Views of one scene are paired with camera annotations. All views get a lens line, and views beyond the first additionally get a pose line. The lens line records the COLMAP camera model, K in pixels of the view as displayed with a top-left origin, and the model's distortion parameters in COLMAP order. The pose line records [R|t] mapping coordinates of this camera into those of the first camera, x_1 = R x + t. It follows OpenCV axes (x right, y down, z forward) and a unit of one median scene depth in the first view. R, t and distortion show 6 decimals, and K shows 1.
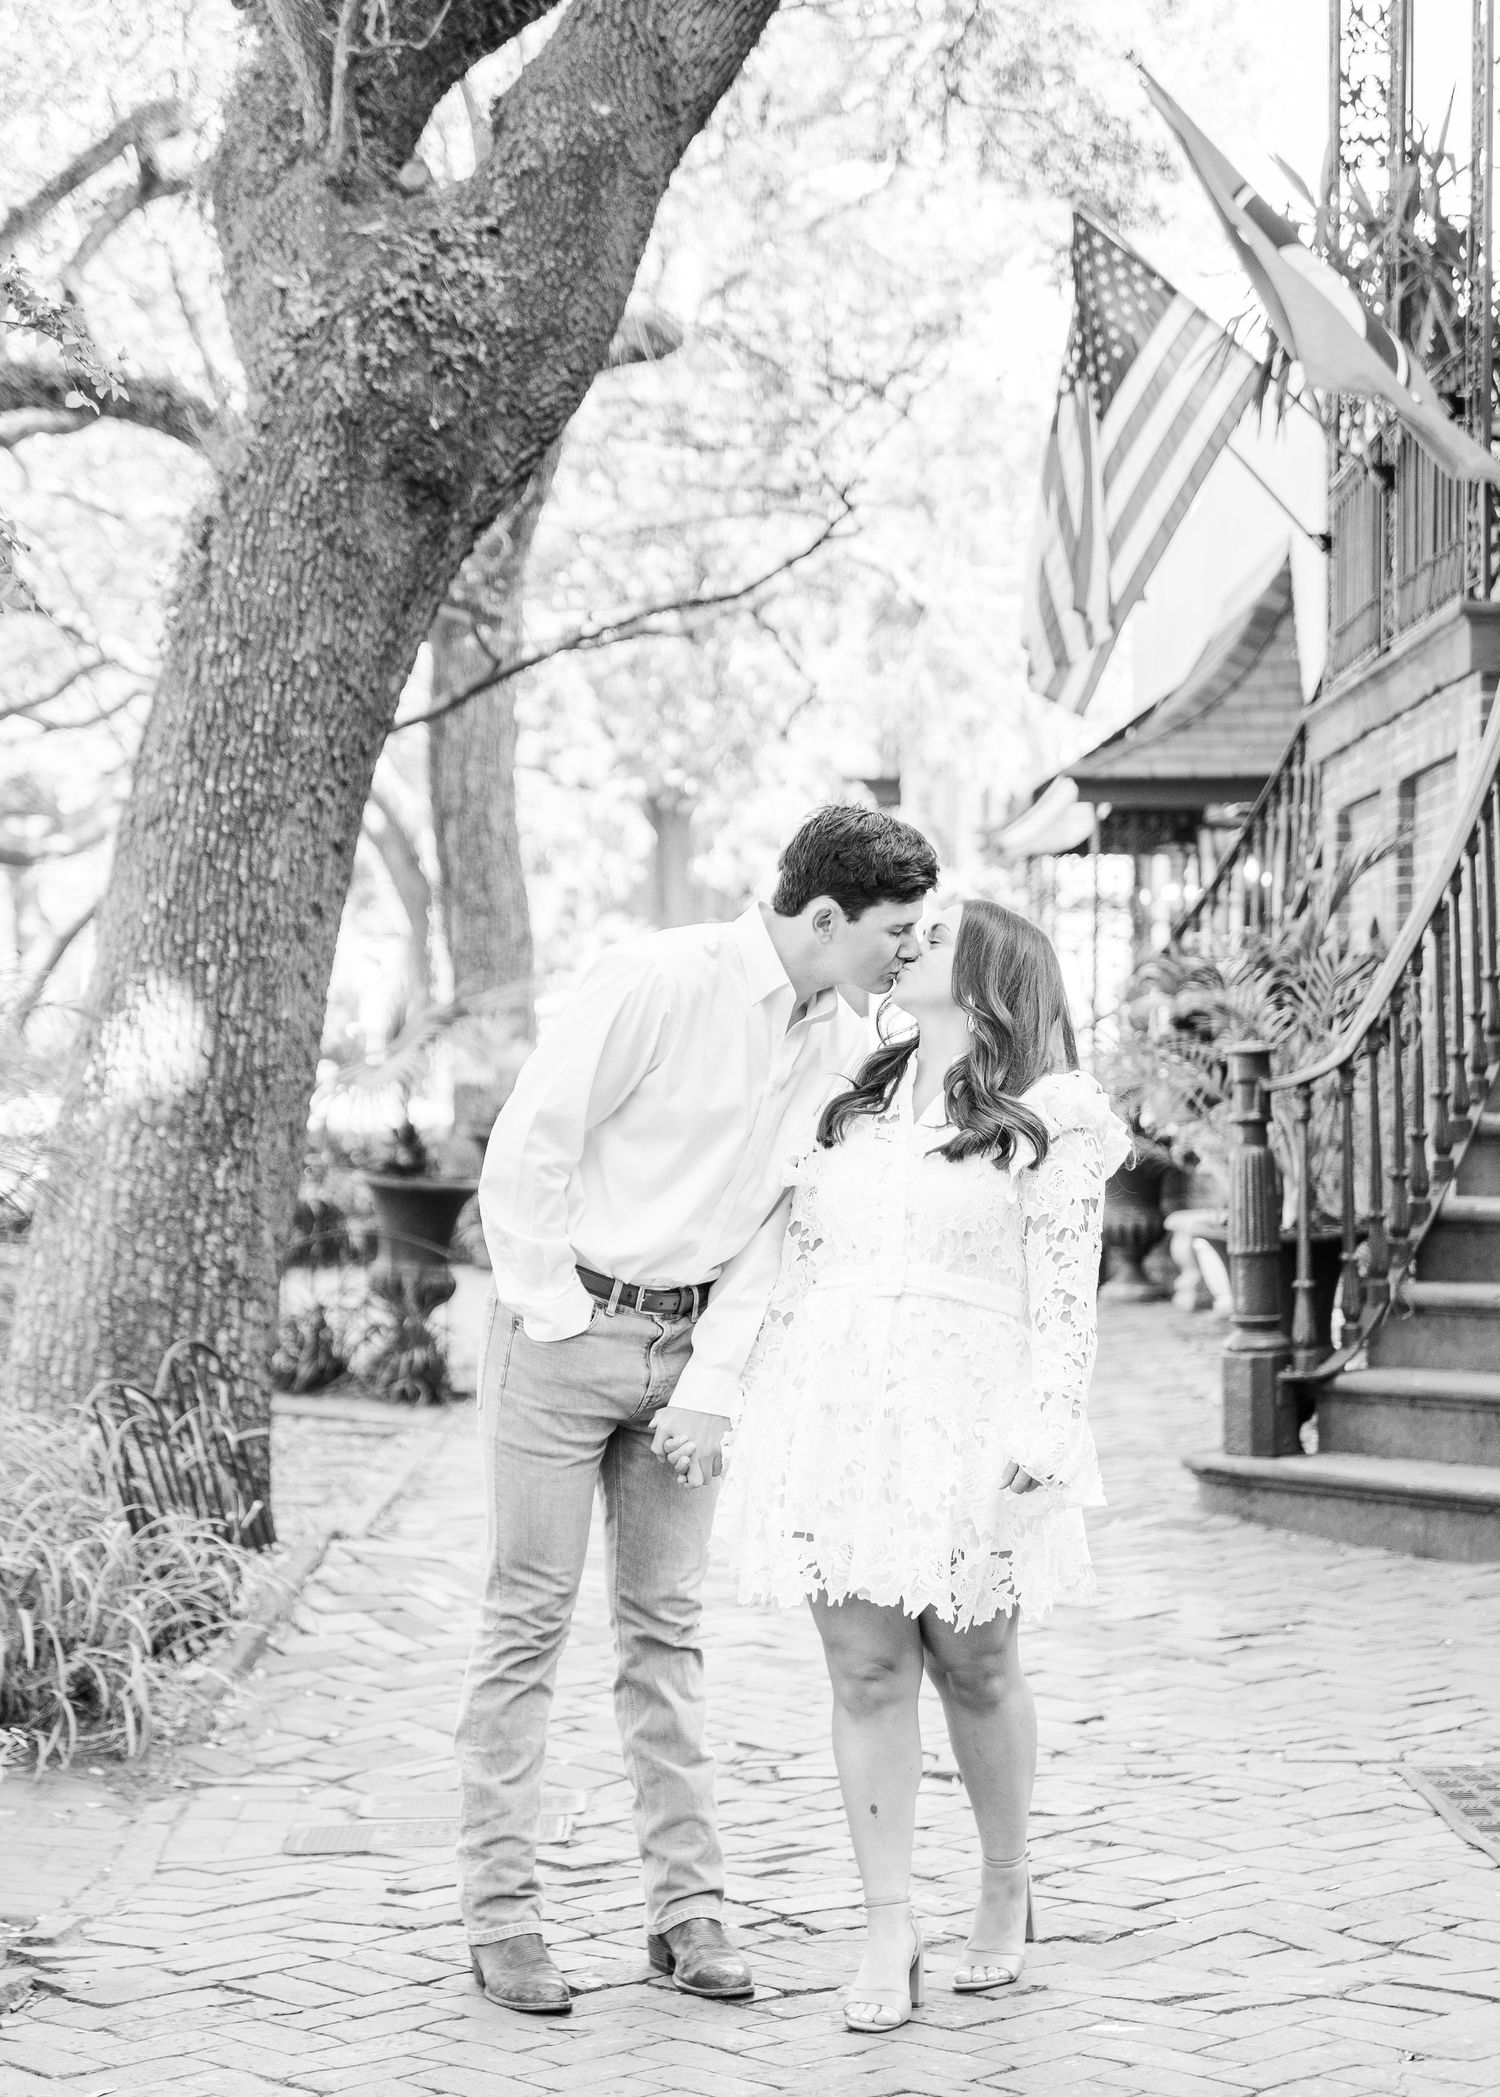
lens RADIAL K [[4351.2, 0, 676.7], [0, 4351.2, 1126.5], [0, 0, 1]] dist [0.014373, -0.176390]
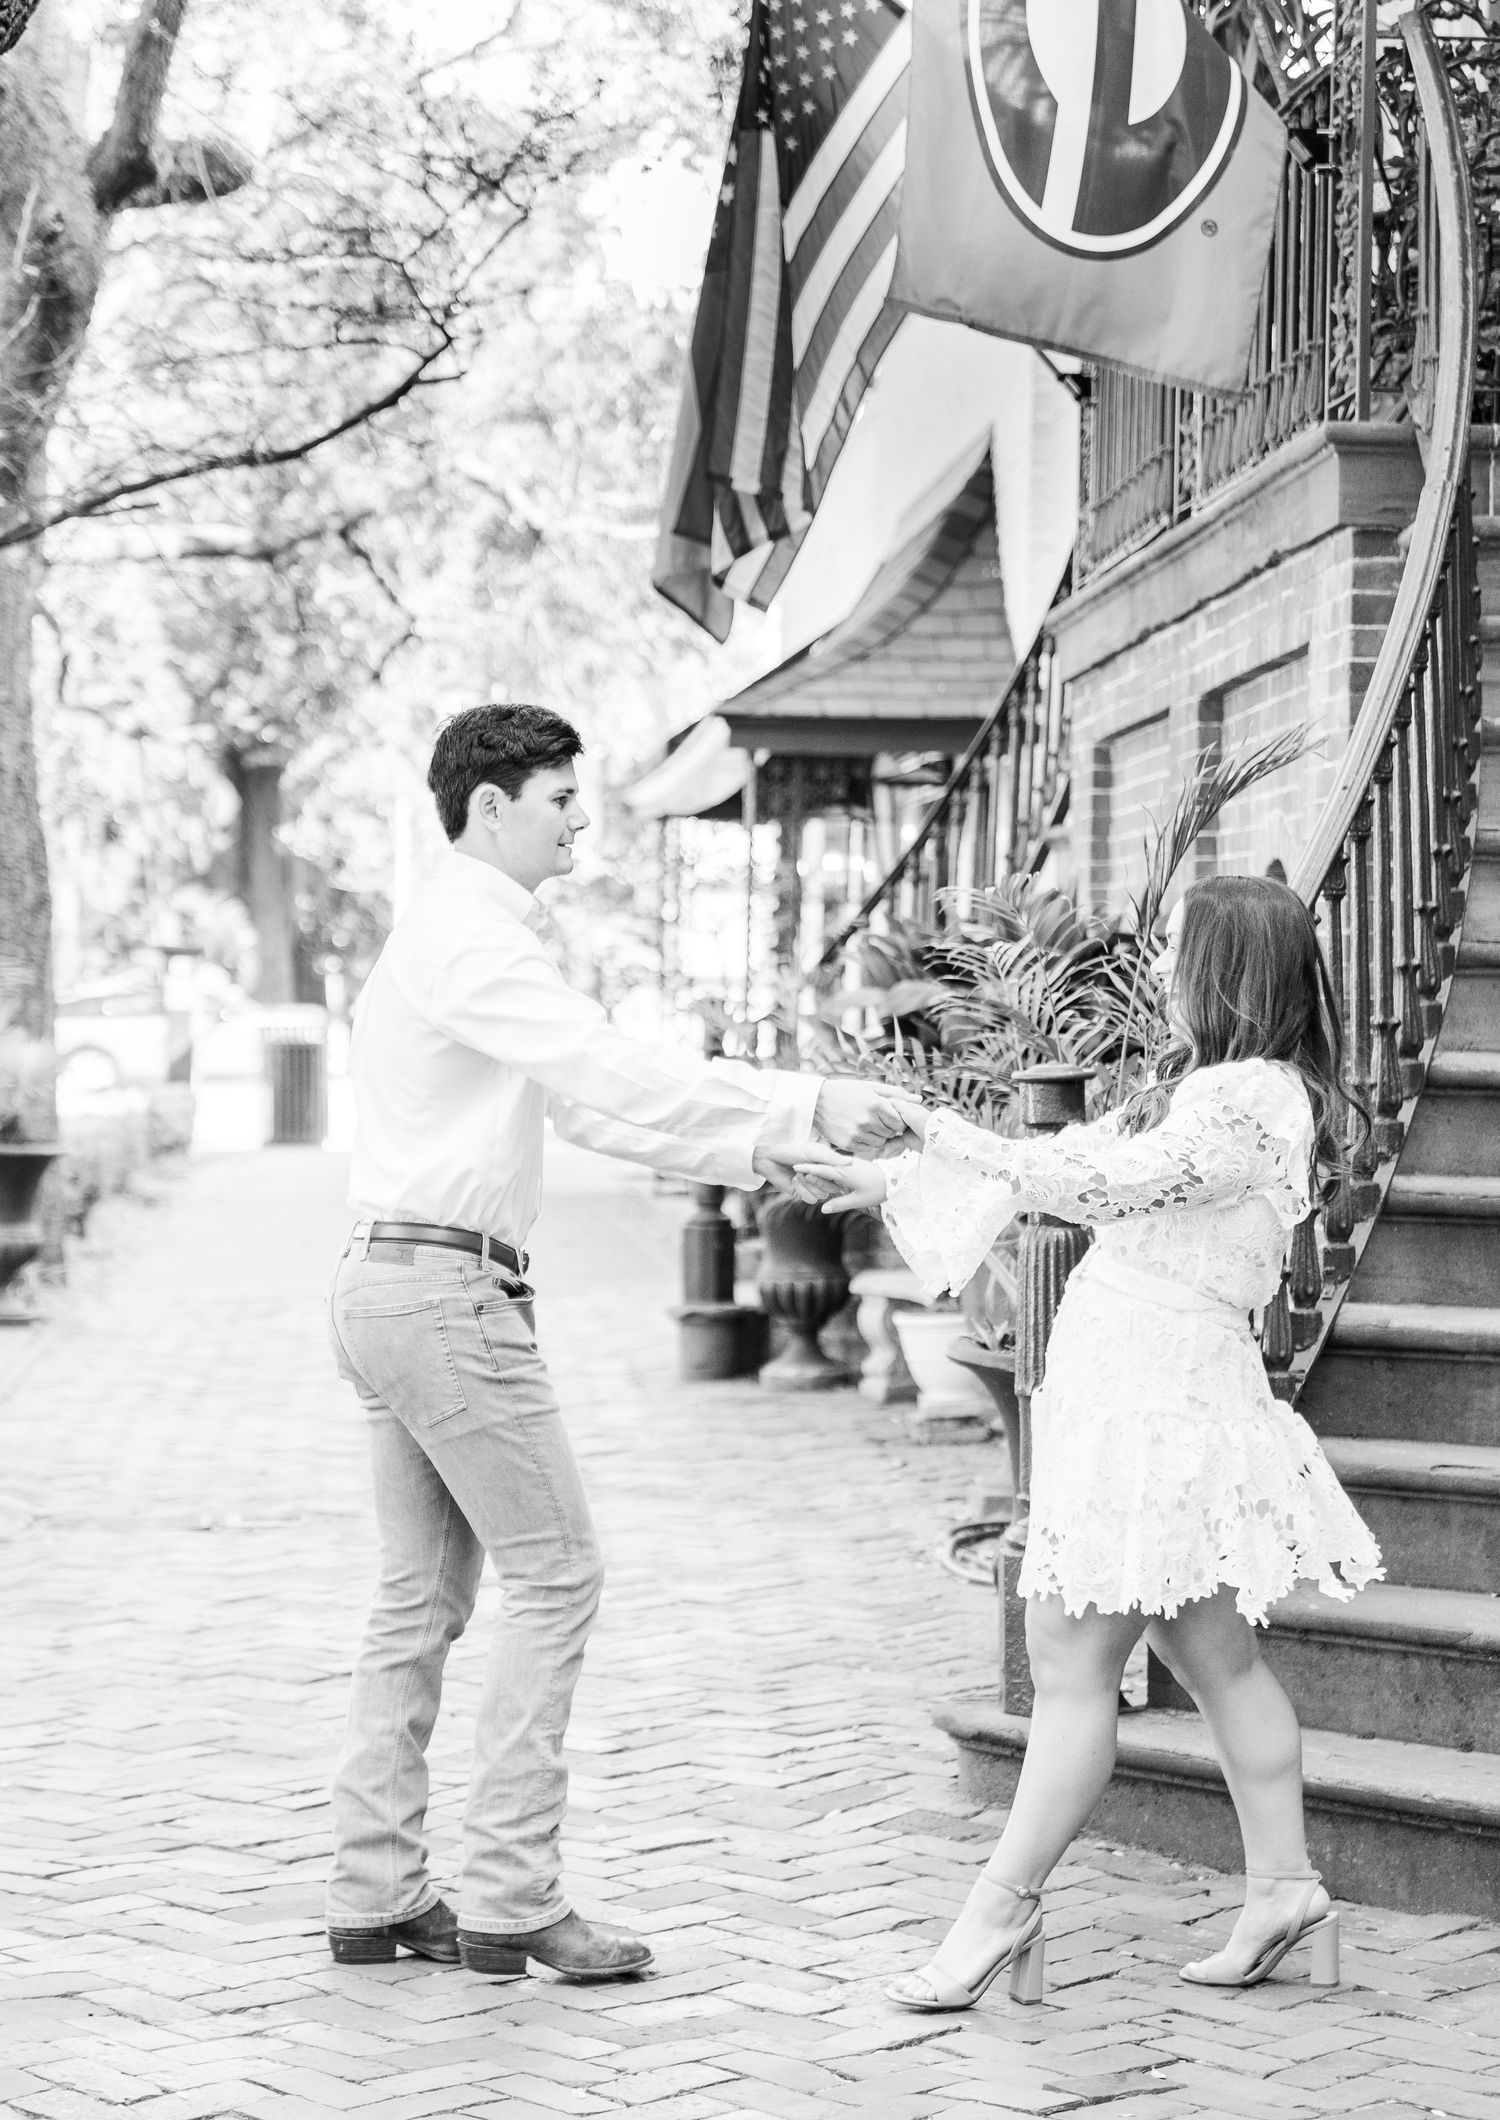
lens RADIAL K [[4650.5, 0, 672.7], [0, 4650.5, 1046.0], [0, 0, 1]] dist [0.008537, -0.128277]
pose [[0.996076, 0.015789, 0.087077, 0.009943], [-0.014377, 0.999755, -0.016818, -0.005654], [-0.087321, 0.015500, 0.996060, 0.192424]]
